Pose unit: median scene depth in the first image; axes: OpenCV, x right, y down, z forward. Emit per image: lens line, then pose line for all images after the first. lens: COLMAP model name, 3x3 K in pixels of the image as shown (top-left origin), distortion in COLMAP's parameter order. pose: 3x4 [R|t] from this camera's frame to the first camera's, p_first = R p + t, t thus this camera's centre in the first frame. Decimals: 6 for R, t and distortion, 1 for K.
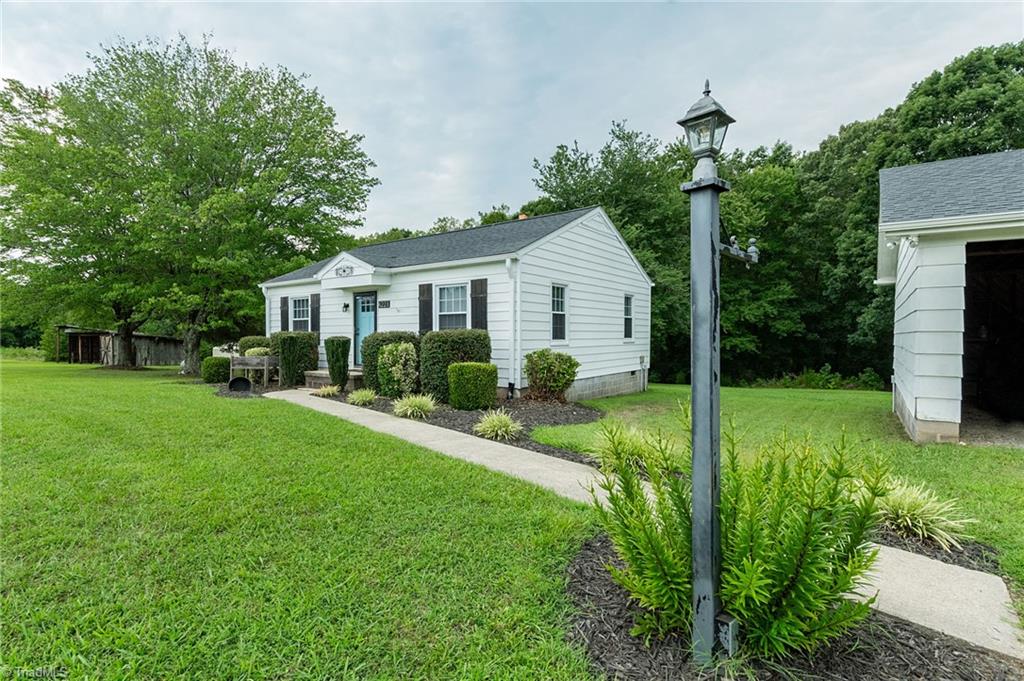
lens RADIAL K [[481.8, 0, 483.6], [0, 481.8, 350.0], [0, 0, 1]] dist [0.008804, -0.002060]
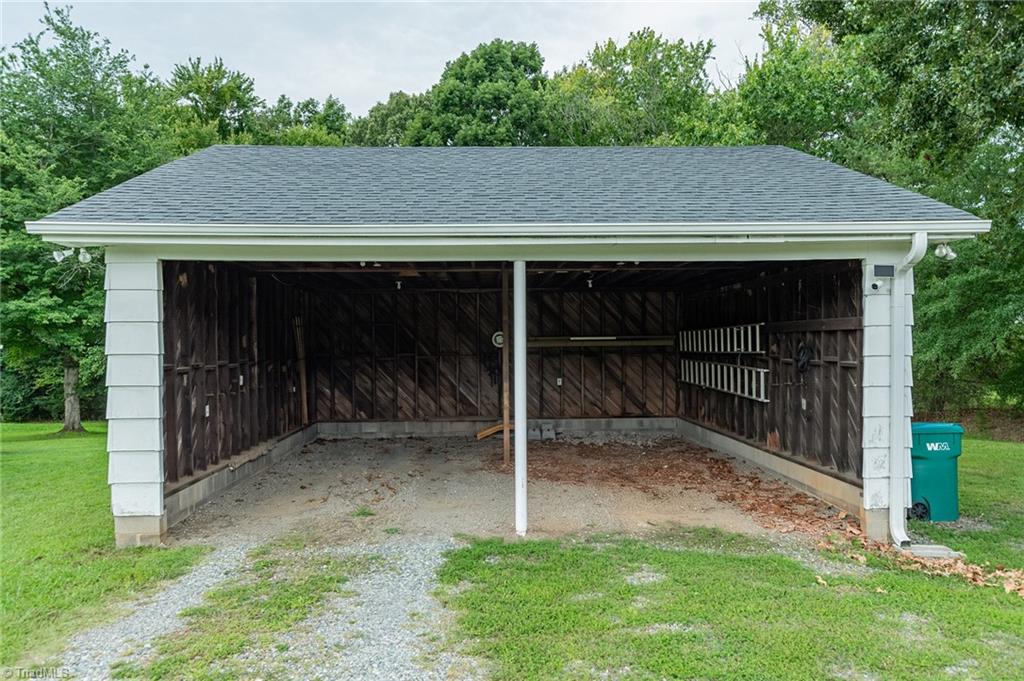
lens RADIAL K [[706.0, 0, 480.6], [0, 706.0, 360.1], [0, 0, 1]] dist [-0.013835, 0.009262]
pose [[0.783988, -0.019472, 0.620471, 0.225788], [0.025751, 0.999668, -0.001165, -0.019170], [-0.620242, 0.016891, 0.784229, -0.027357]]
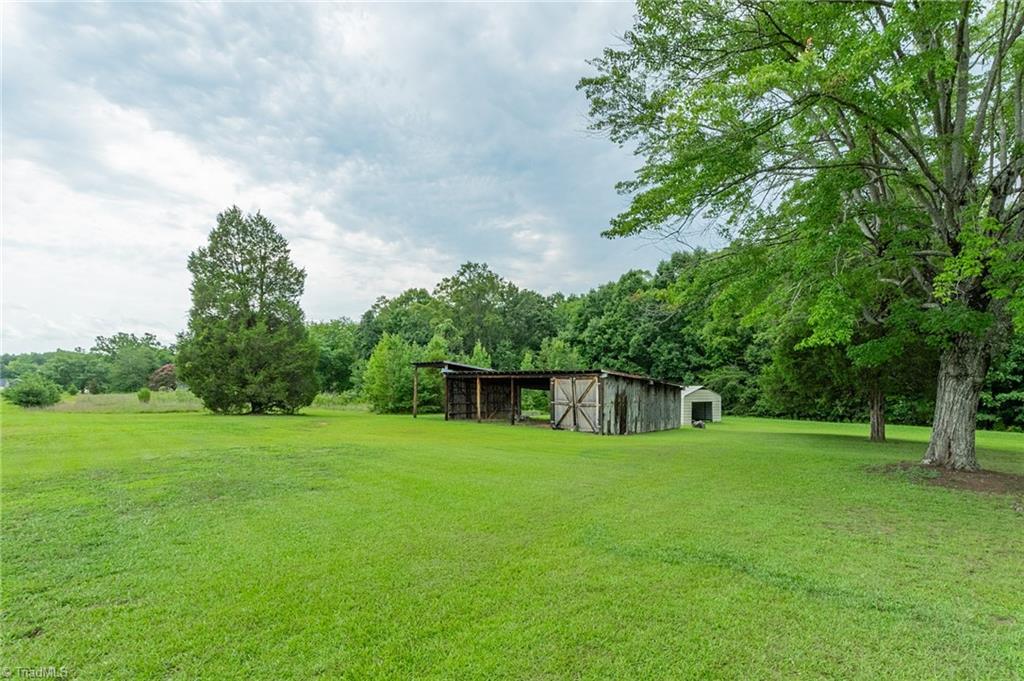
lens RADIAL K [[447.9, 0, 576.3], [0, 447.9, 390.0], [0, 0, 1]] dist [0.038299, -0.000881]
pose [[0.992562, 0.003049, -0.121700, -1.622823], [-0.003324, 0.999992, -0.002056, -0.033343], [0.121693, 0.002445, 0.992565, 1.126402]]
